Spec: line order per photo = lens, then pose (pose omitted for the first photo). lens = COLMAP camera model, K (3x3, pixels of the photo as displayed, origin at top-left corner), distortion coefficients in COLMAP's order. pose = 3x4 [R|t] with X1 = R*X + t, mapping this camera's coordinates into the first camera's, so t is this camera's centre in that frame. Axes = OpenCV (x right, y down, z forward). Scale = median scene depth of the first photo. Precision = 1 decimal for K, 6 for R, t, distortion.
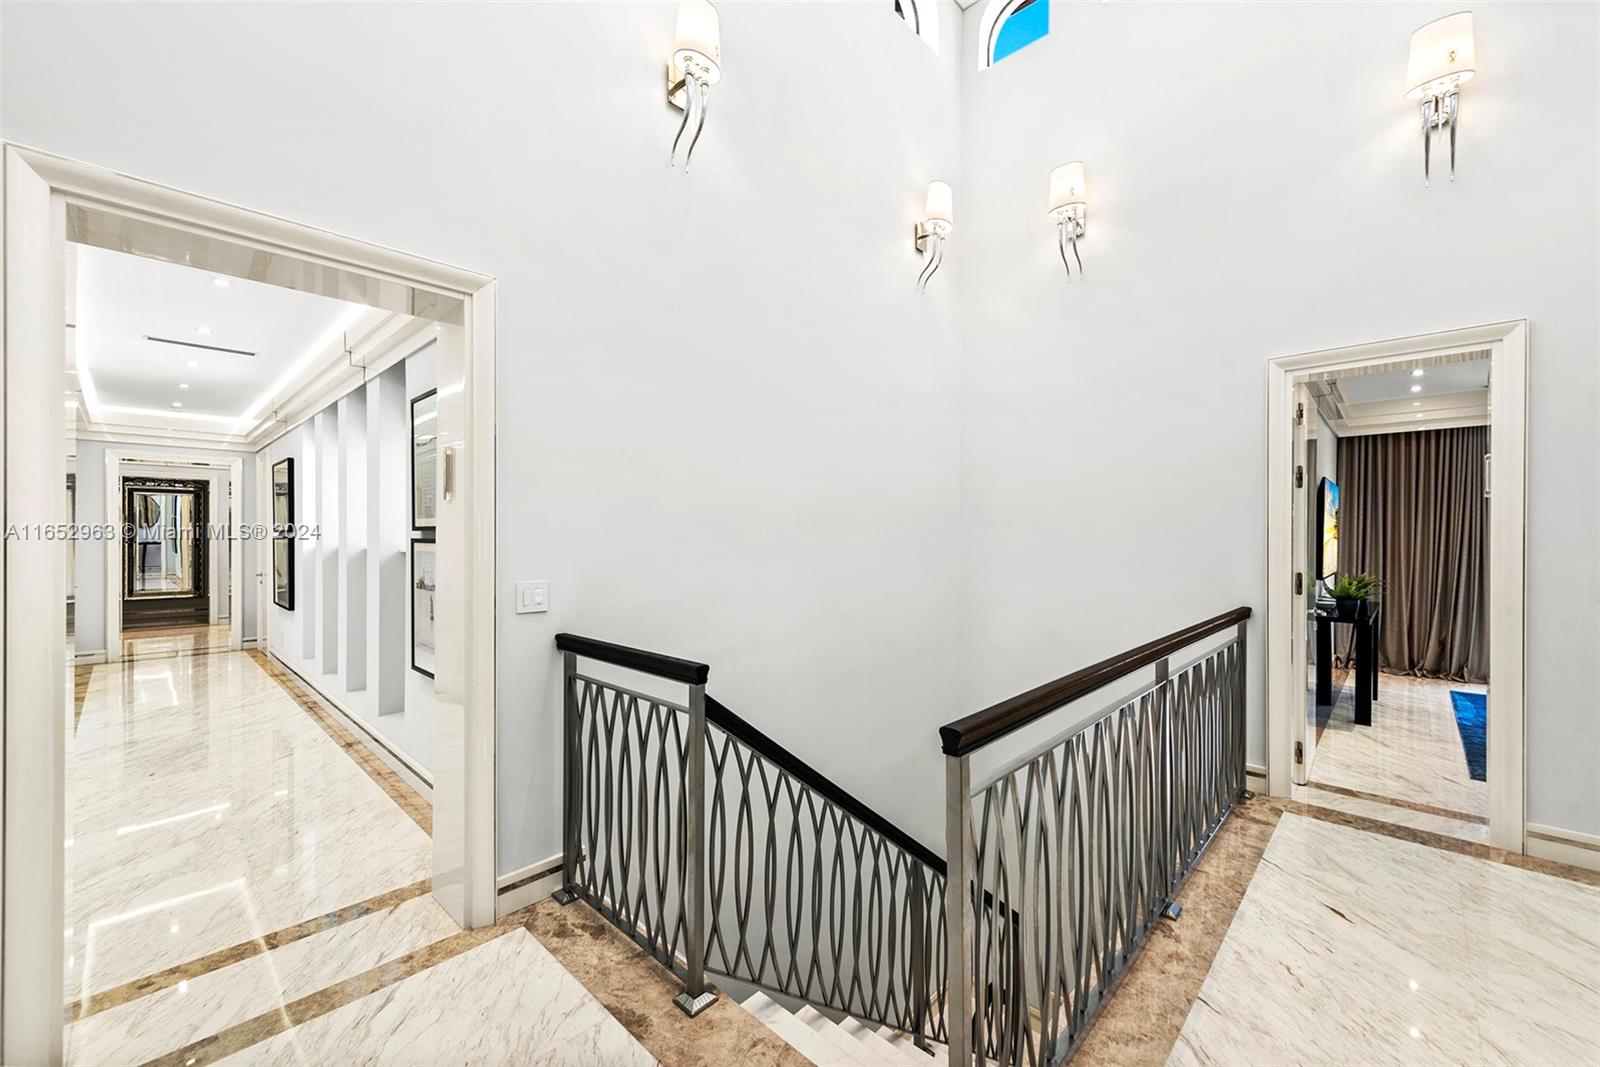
lens RADIAL K [[626.9, 0, 808.8], [0, 626.9, 541.1], [0, 0, 1]] dist [0.015132, -0.003500]
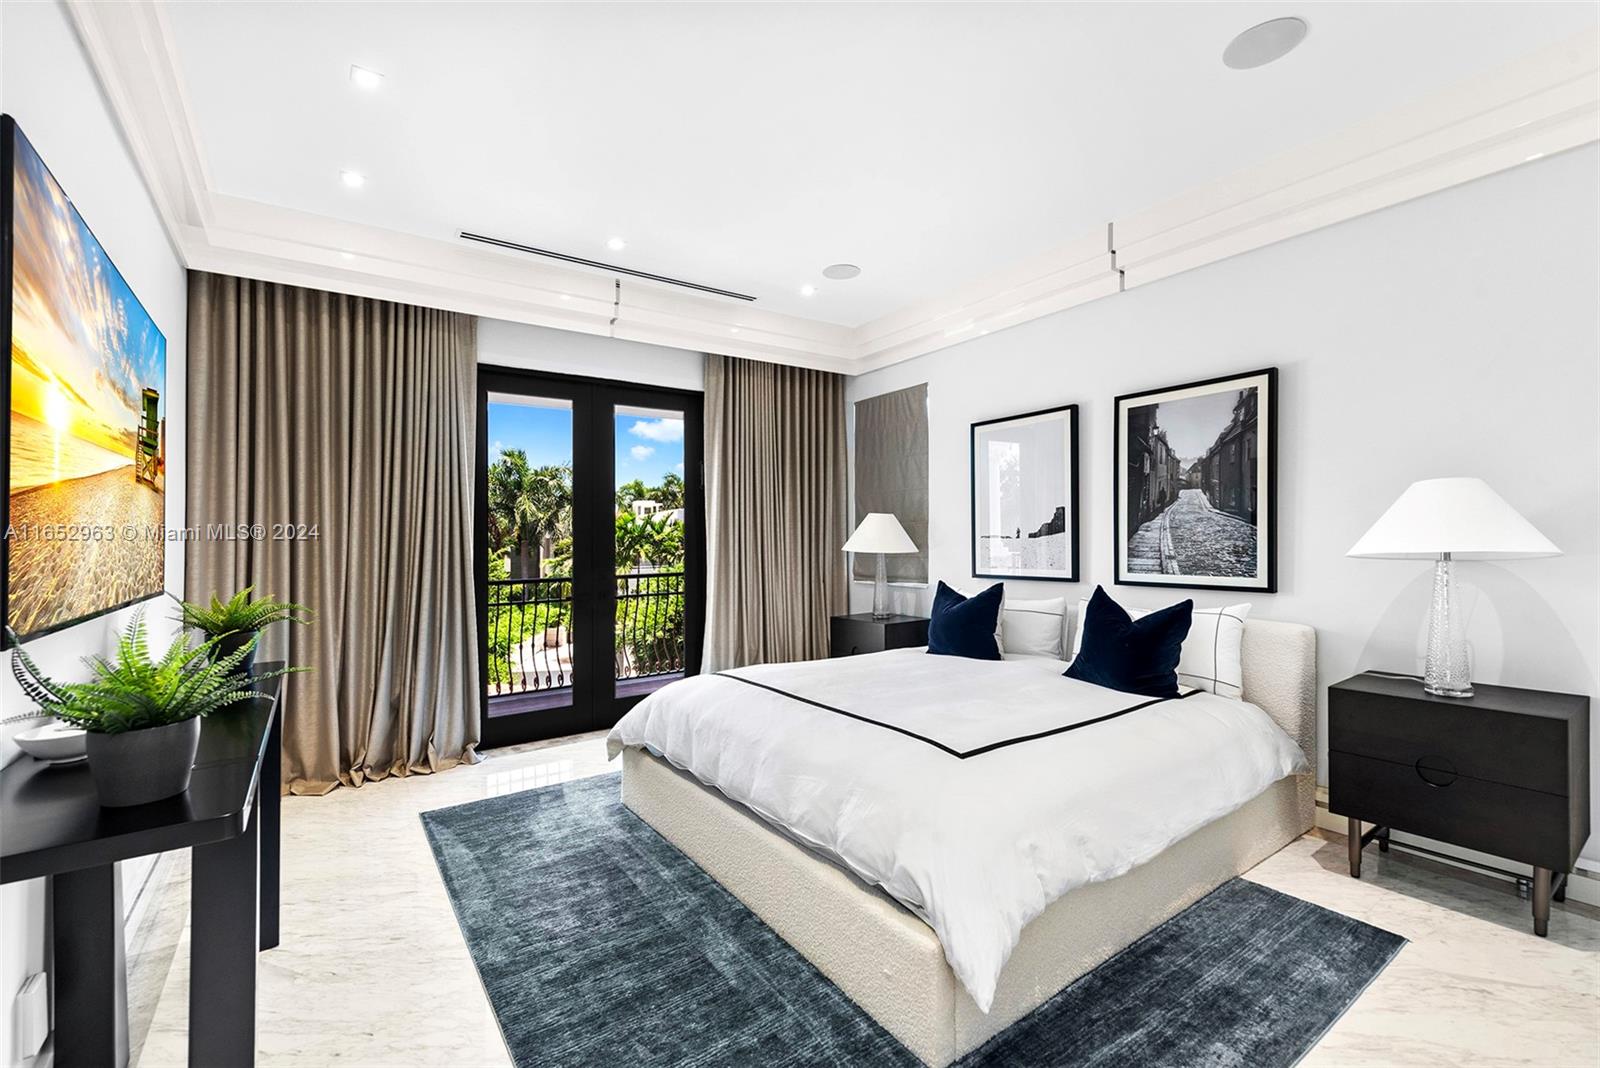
lens RADIAL K [[665.0, 0, 807.1], [0, 665.0, 529.3], [0, 0, 1]] dist [0.003907, 0.000067]
pose [[0.175014, 0.001130, 0.984565, 0.502655], [0.011658, 0.999927, -0.003220, 0.018310], [-0.984497, 0.012042, 0.174988, 0.552768]]
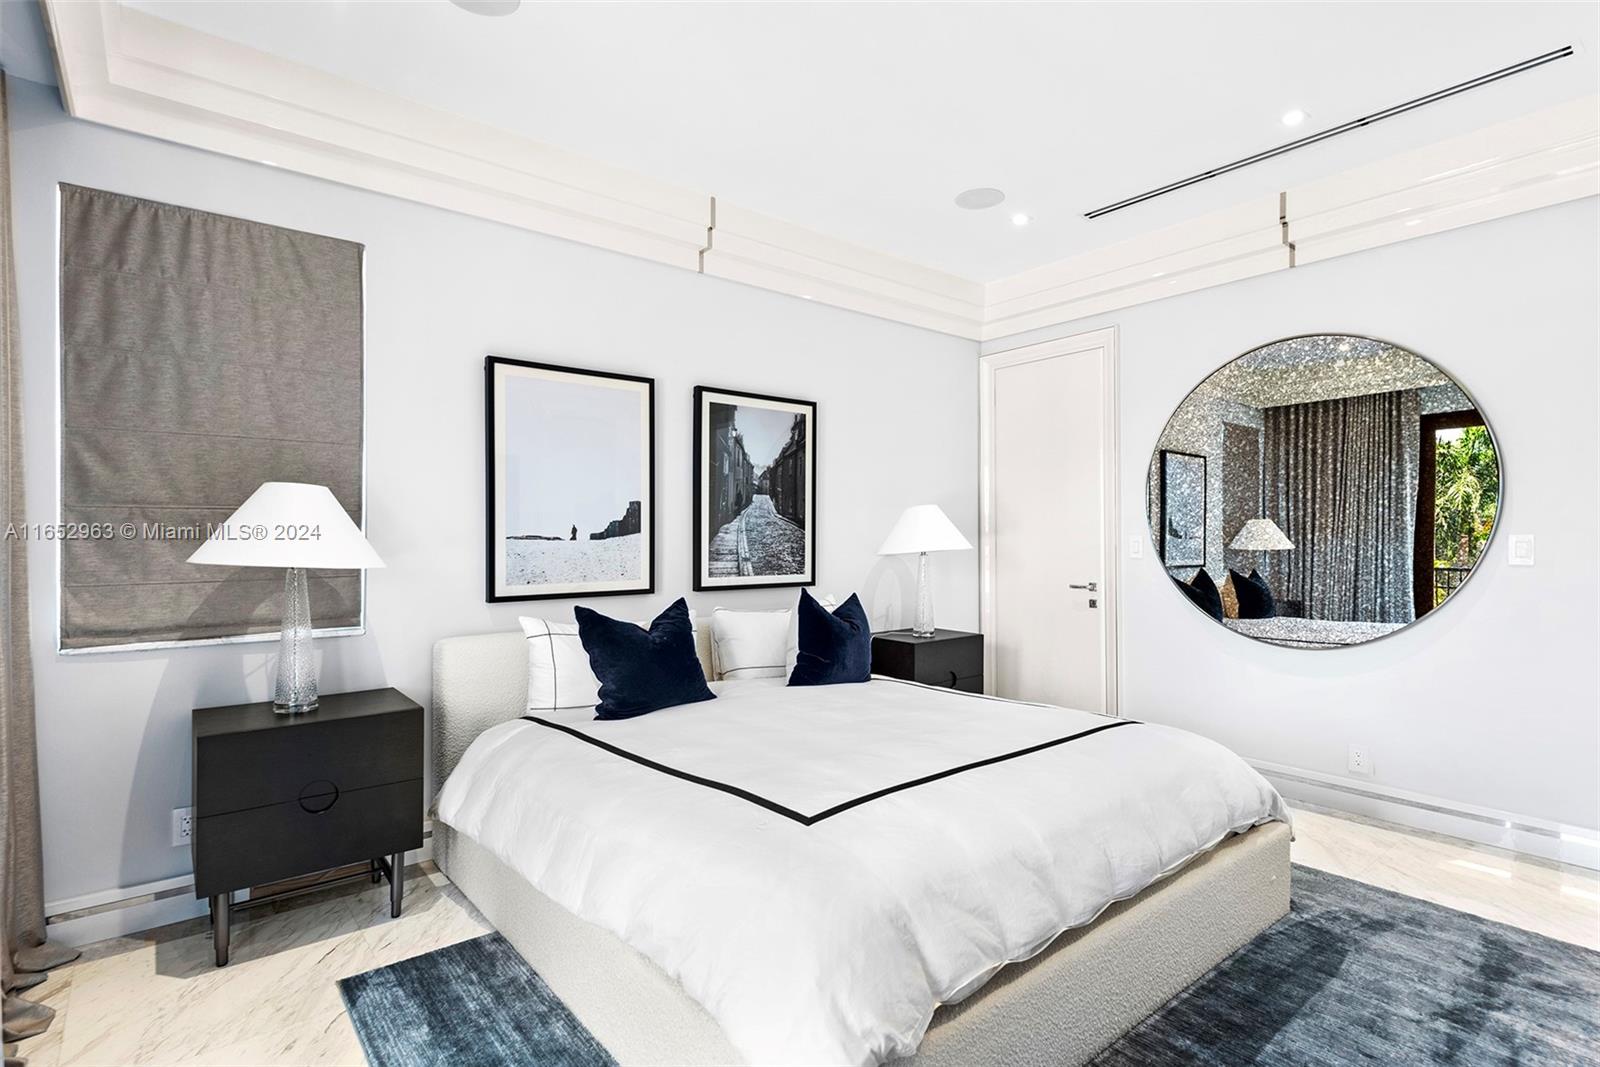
lens RADIAL K [[805.9, 0, 830.9], [0, 805.9, 547.5], [0, 0, 1]] dist [0.019141, -0.008047]
pose [[-0.995375, -0.009810, 0.095566, 0.894319], [-0.008872, 0.999908, 0.010239, 0.024509], [-0.095657, 0.009344, -0.995370, 0.956993]]
